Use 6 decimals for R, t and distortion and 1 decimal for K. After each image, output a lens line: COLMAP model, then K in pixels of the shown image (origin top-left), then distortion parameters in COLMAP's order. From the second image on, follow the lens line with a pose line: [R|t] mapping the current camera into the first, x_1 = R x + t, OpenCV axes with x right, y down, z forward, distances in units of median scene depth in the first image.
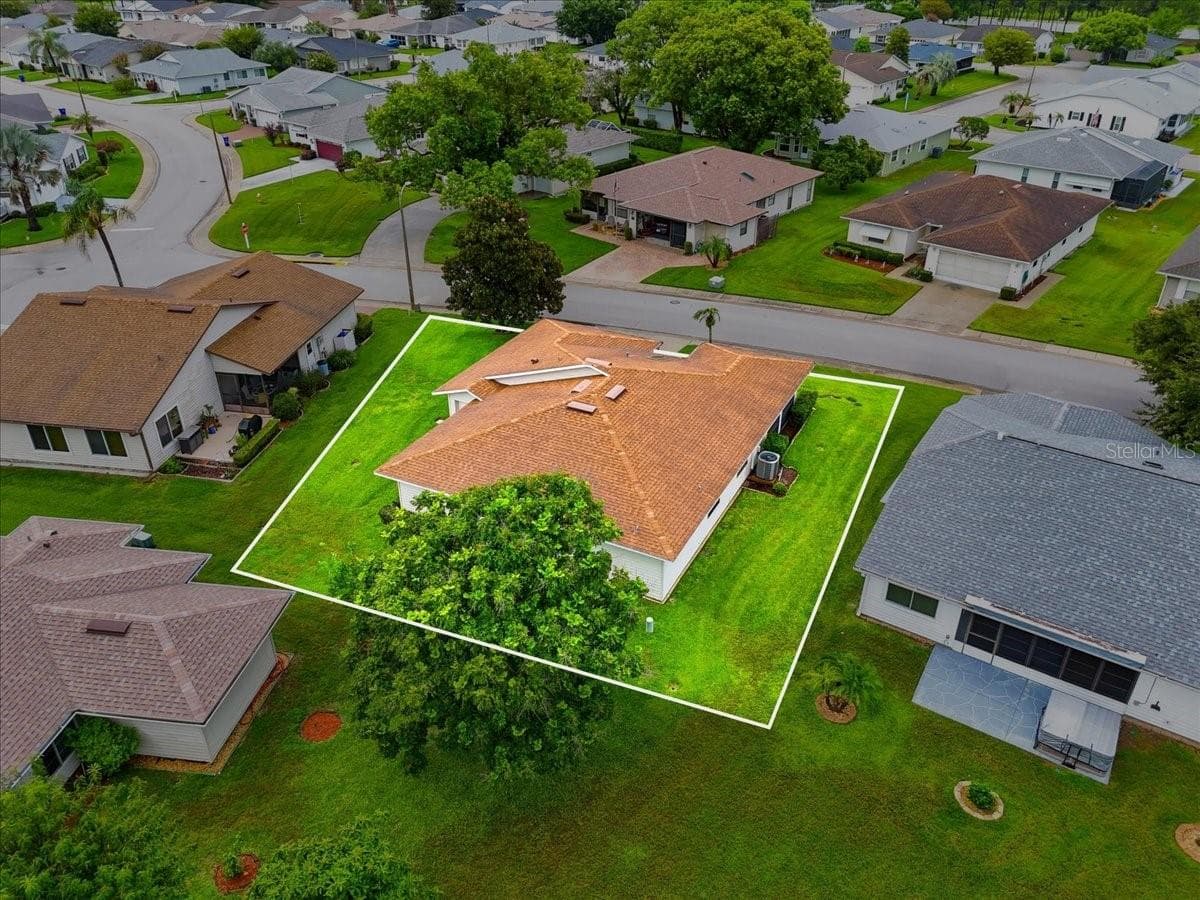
lens RADIAL K [[886.8, 0, 600.0], [0, 886.8, 450.0], [0, 0, 1]] dist [0.072206, -0.063876]
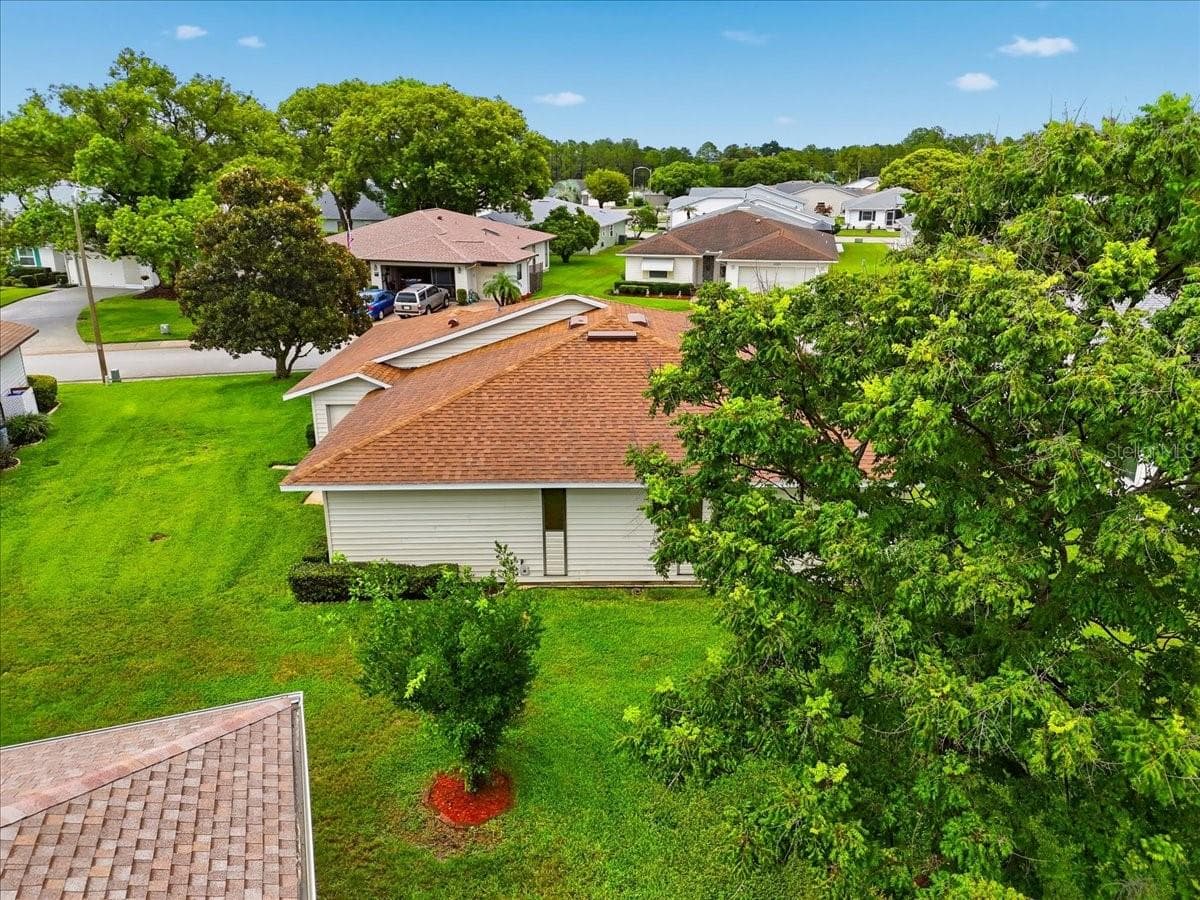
lens RADIAL K [[886.8, 0, 600.0], [0, 886.8, 450.0], [0, 0, 1]] dist [0.072206, -0.063876]
pose [[0.888820, -0.142371, 0.435580, -0.140125], [0.230488, 0.960423, -0.156404, 0.055511], [-0.396074, 0.239411, 0.886458, 0.225557]]
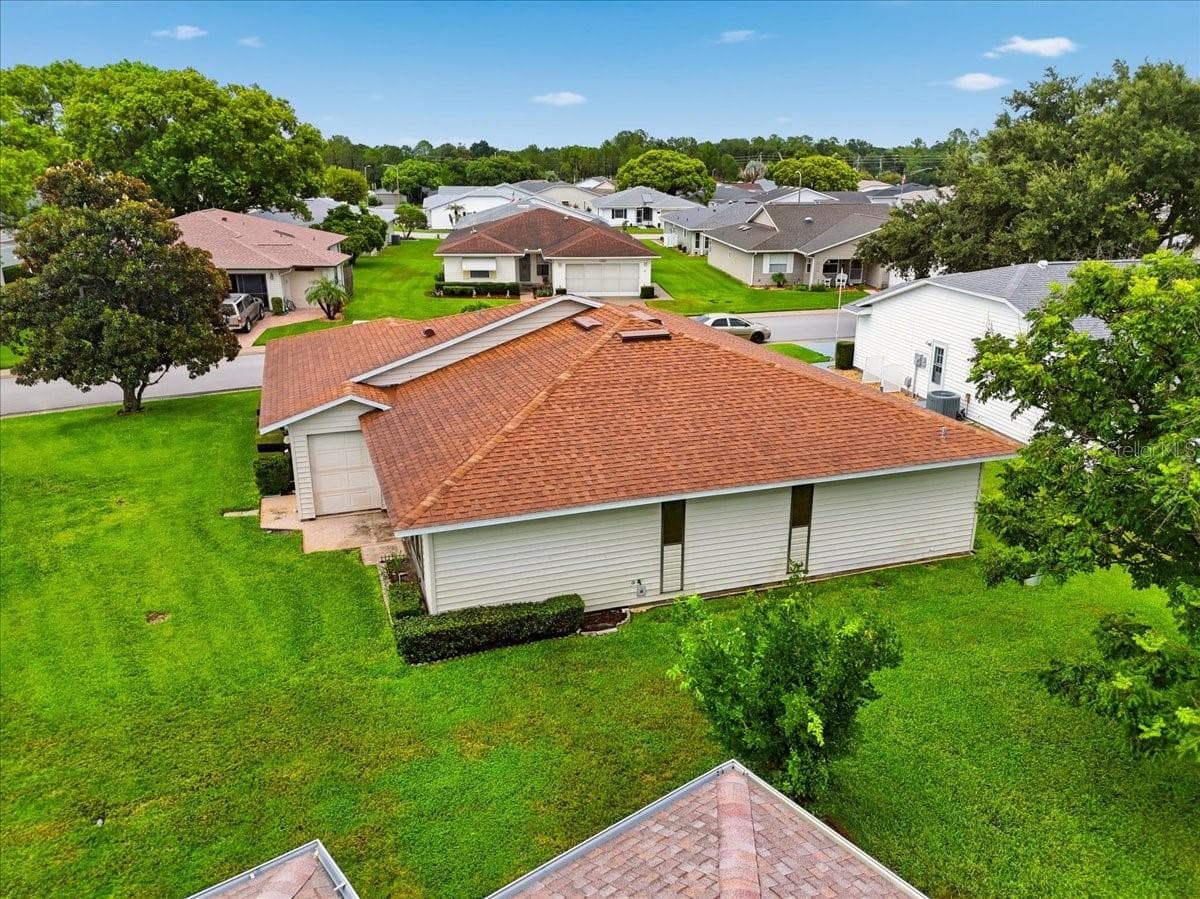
lens RADIAL K [[886.8, 0, 600.0], [0, 886.8, 449.5], [0, 0, 1]] dist [0.072206, -0.063876]
pose [[0.699301, -0.220055, 0.680113, -0.208217], [0.357498, 0.931567, -0.066170, 0.023083], [-0.619010, 0.289412, 0.730115, 0.286505]]
